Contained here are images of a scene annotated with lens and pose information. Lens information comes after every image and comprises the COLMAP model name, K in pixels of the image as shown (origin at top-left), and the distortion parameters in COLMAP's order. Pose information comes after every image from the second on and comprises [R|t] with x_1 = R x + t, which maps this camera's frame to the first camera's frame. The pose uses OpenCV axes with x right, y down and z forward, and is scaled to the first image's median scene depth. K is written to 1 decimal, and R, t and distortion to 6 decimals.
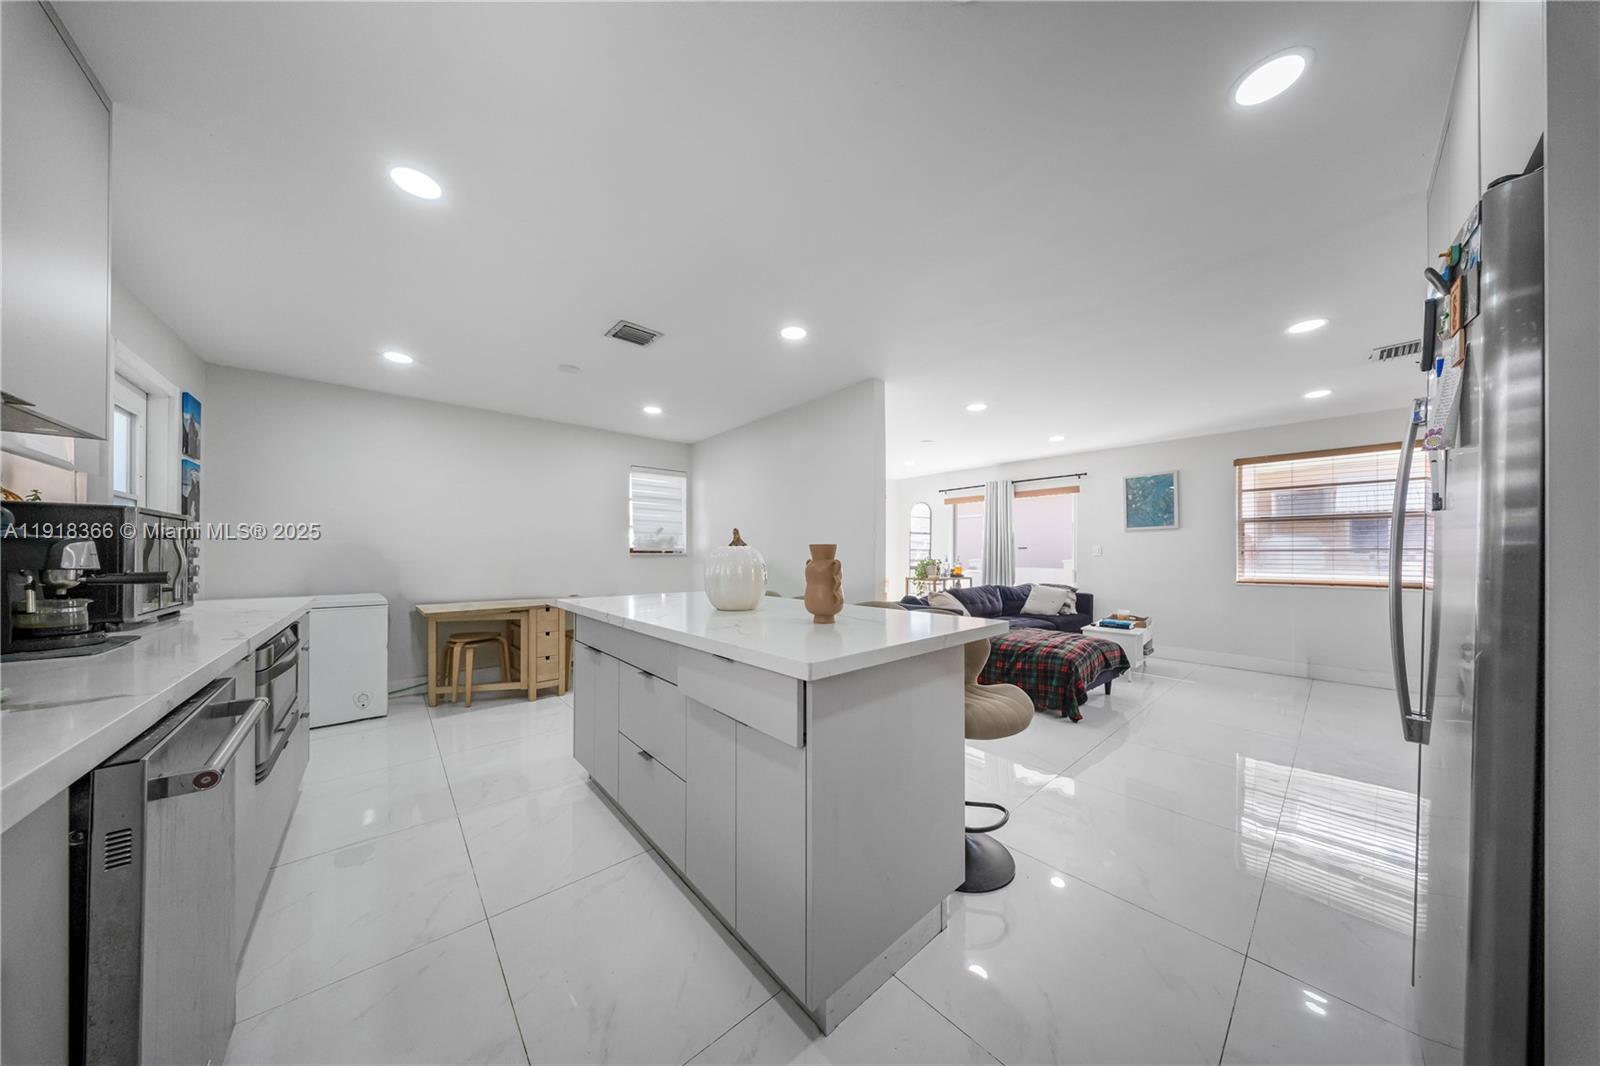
lens RADIAL K [[476.9, 0, 807.9], [0, 476.9, 547.9], [0, 0, 1]] dist [-0.001236, -0.000059]
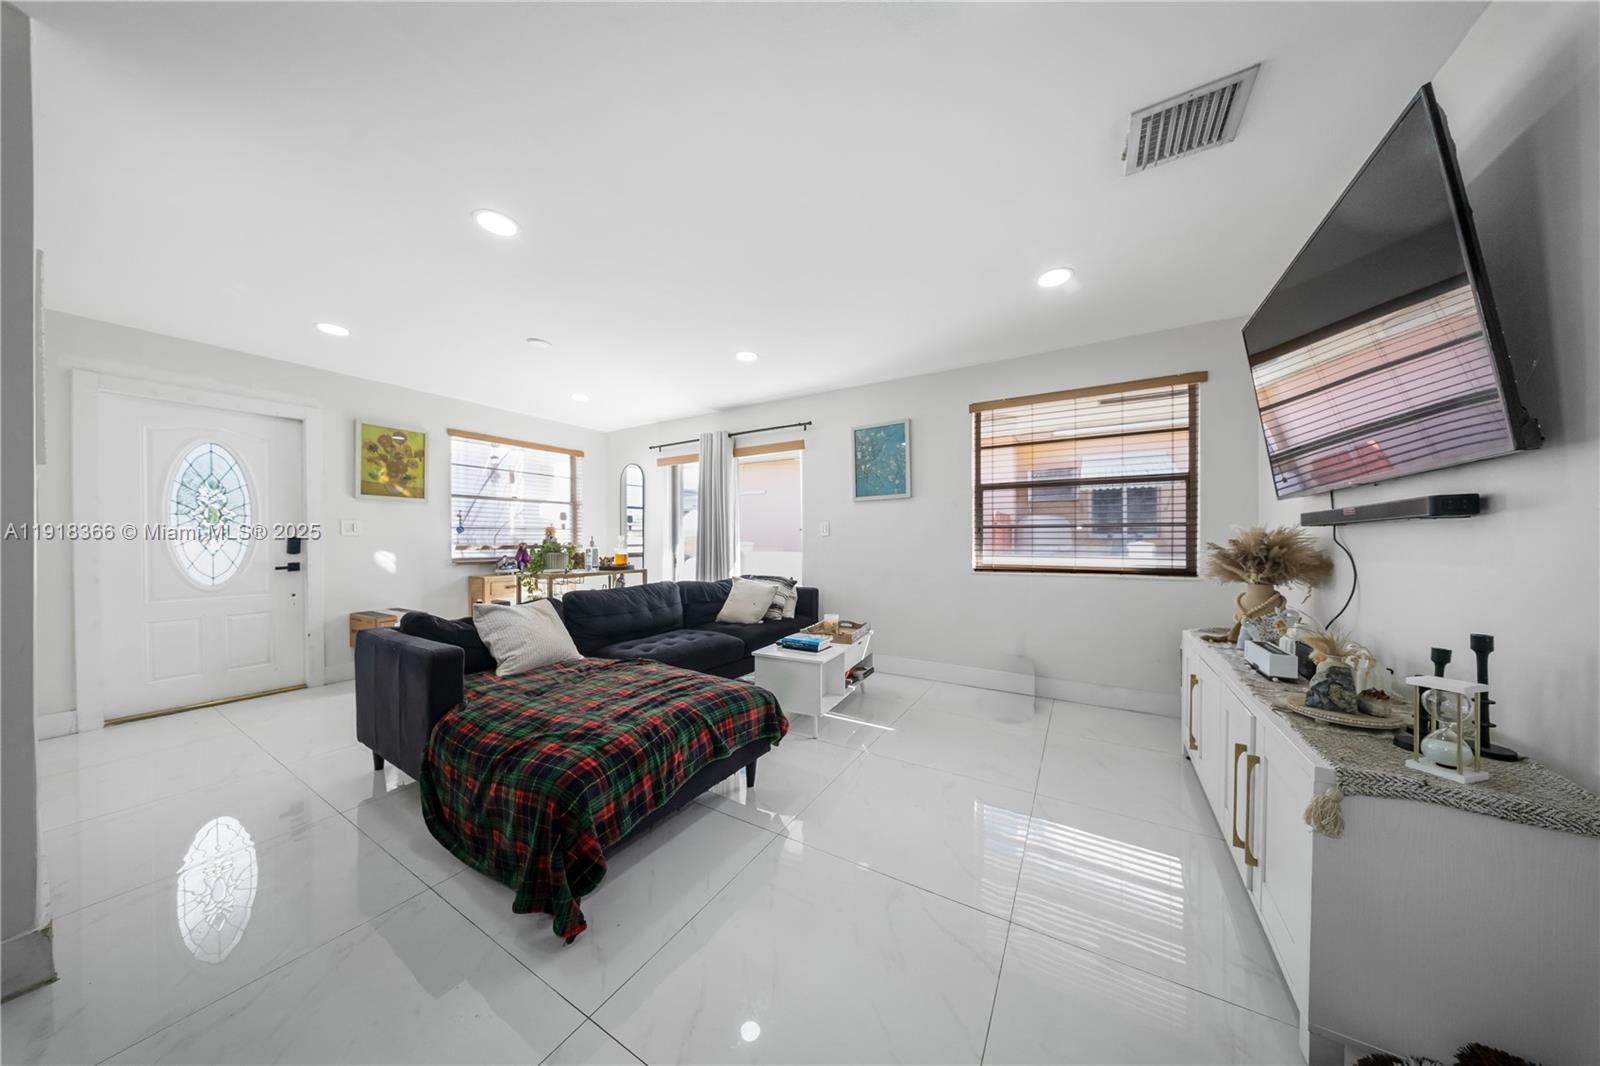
lens RADIAL K [[475.6, 0, 800.0], [0, 475.6, 533.0], [0, 0, 1]] dist [0.000219, -0.000003]
pose [[0.955880, -0.002885, 0.293743, 0.374309], [0.001351, 0.999984, 0.005424, 0.008683], [-0.293754, -0.004788, 0.955869, 0.328895]]
